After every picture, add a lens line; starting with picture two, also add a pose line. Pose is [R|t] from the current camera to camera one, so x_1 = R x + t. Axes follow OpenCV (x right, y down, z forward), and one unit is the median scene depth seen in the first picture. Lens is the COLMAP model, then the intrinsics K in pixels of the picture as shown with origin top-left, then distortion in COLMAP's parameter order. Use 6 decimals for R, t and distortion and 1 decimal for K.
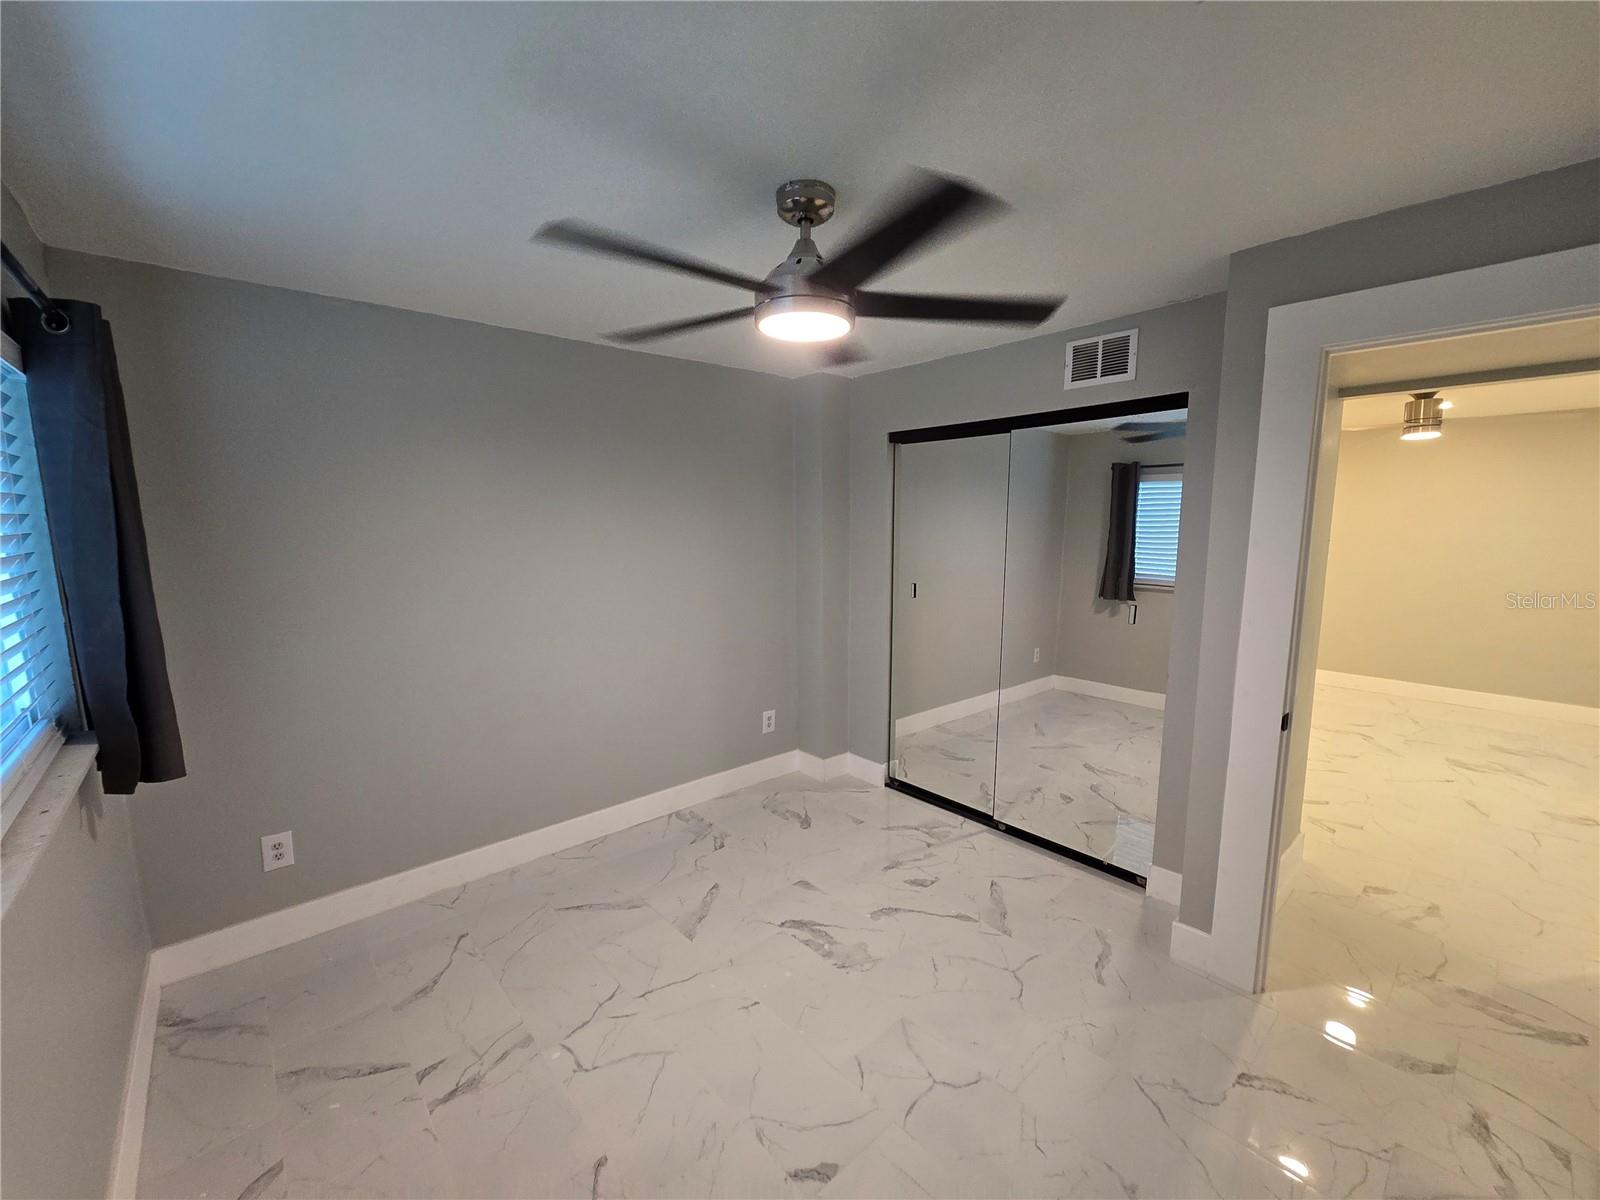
lens RADIAL K [[651.7, 0, 807.3], [0, 651.7, 608.1], [0, 0, 1]] dist [-0.000532, -0.000223]
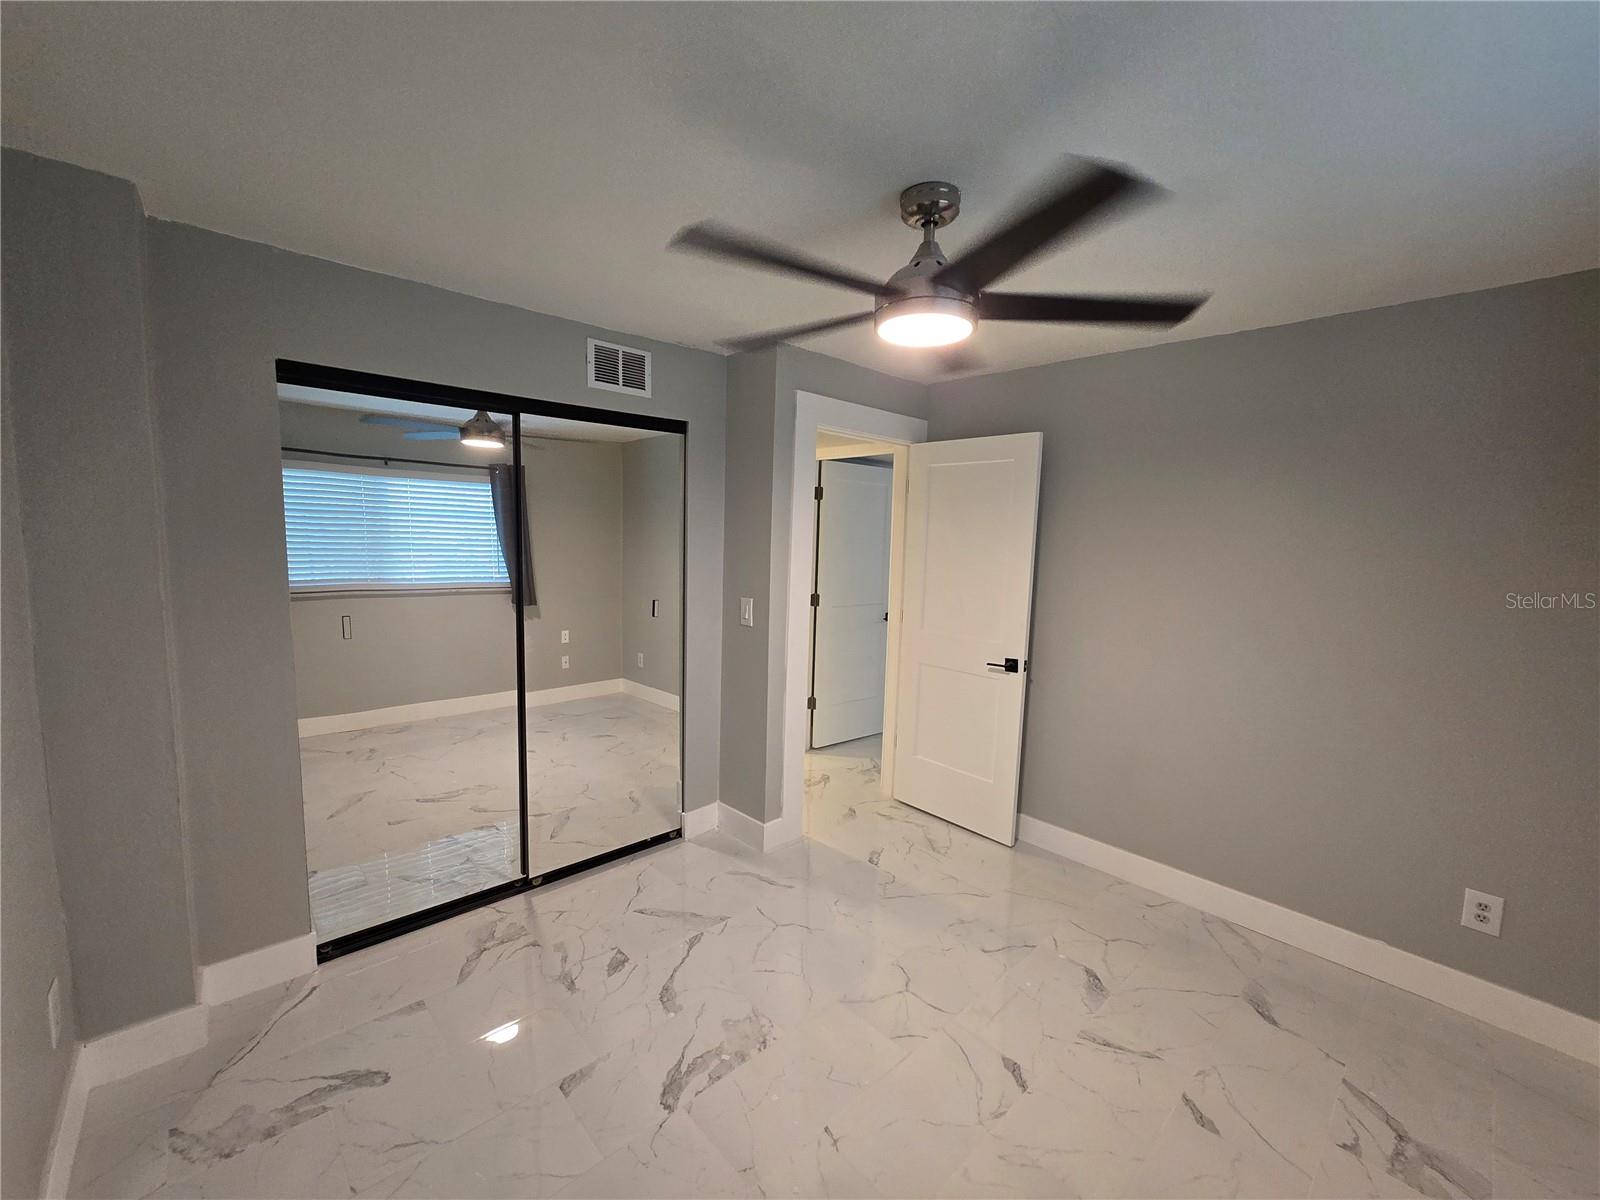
lens RADIAL K [[651.7, 0, 807.3], [0, 651.7, 608.1], [0, 0, 1]] dist [-0.000532, -0.000223]
pose [[-0.026734, -0.114334, 0.993083, -0.646342], [0.106711, 0.987435, 0.116557, -0.097615], [-0.993931, 0.109089, -0.014198, 0.783802]]
